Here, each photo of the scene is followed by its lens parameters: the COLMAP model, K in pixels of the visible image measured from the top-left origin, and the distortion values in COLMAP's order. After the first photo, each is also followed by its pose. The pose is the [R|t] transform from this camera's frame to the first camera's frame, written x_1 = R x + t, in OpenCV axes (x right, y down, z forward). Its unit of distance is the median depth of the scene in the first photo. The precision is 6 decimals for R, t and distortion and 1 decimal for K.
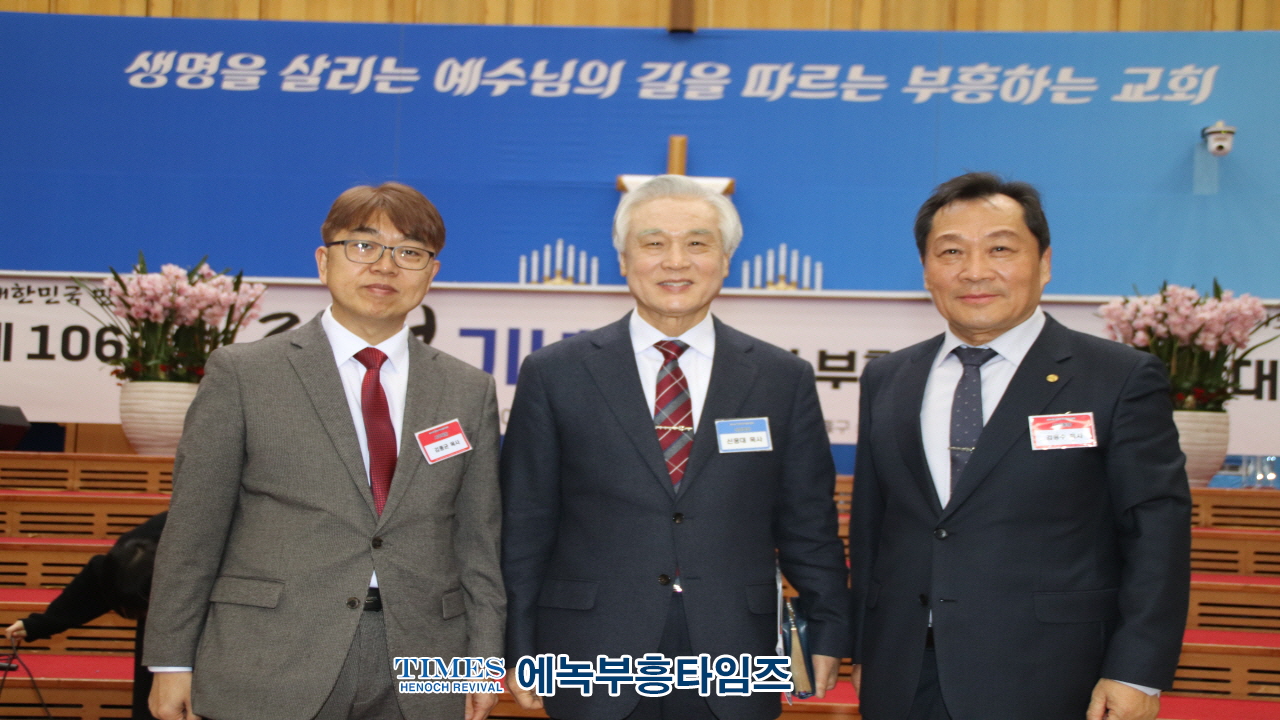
lens RADIAL K [[1928.4, 0, 640.0], [0, 1928.4, 360.0], [0, 0, 1]] dist [0.153761, -0.028430]
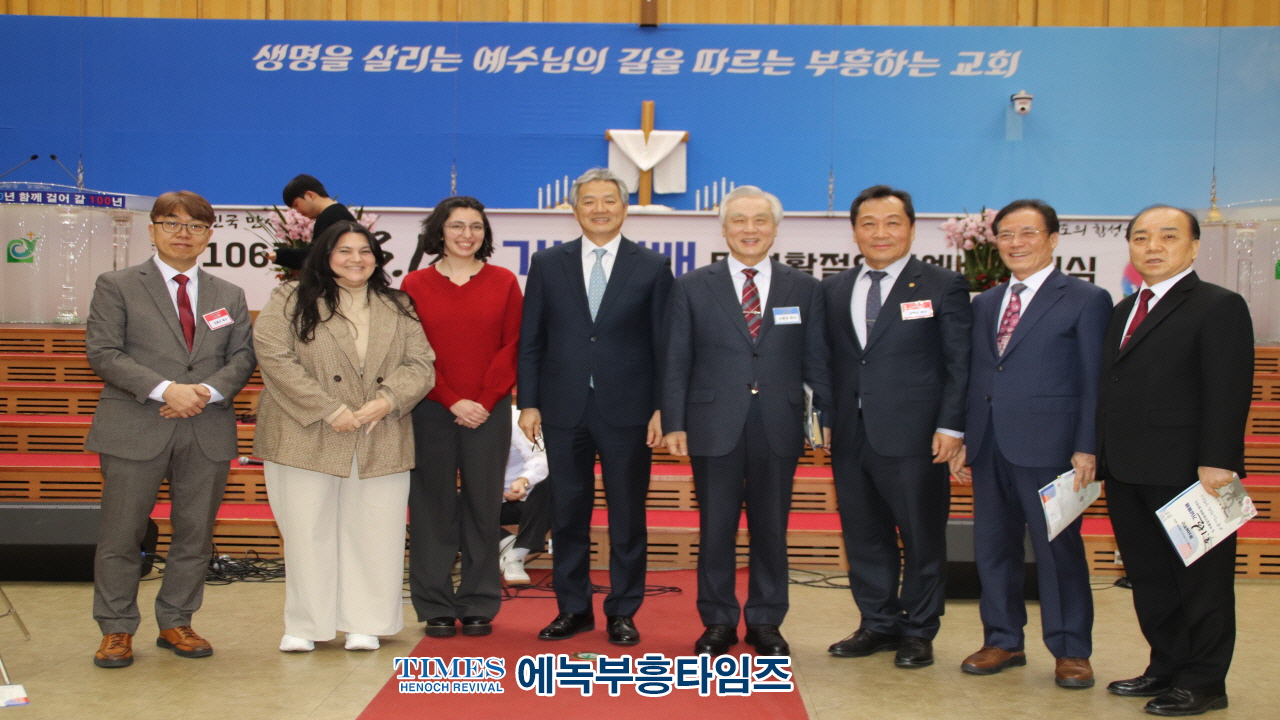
lens RADIAL K [[1546.6, 0, 640.0], [0, 1546.6, 360.0], [0, 0, 1]] dist [0.009458, -0.005709]
pose [[0.999152, -0.016171, 0.037856, -0.031846], [0.013473, 0.997424, 0.070457, -0.006938], [-0.038898, -0.069887, 0.996796, -0.138320]]
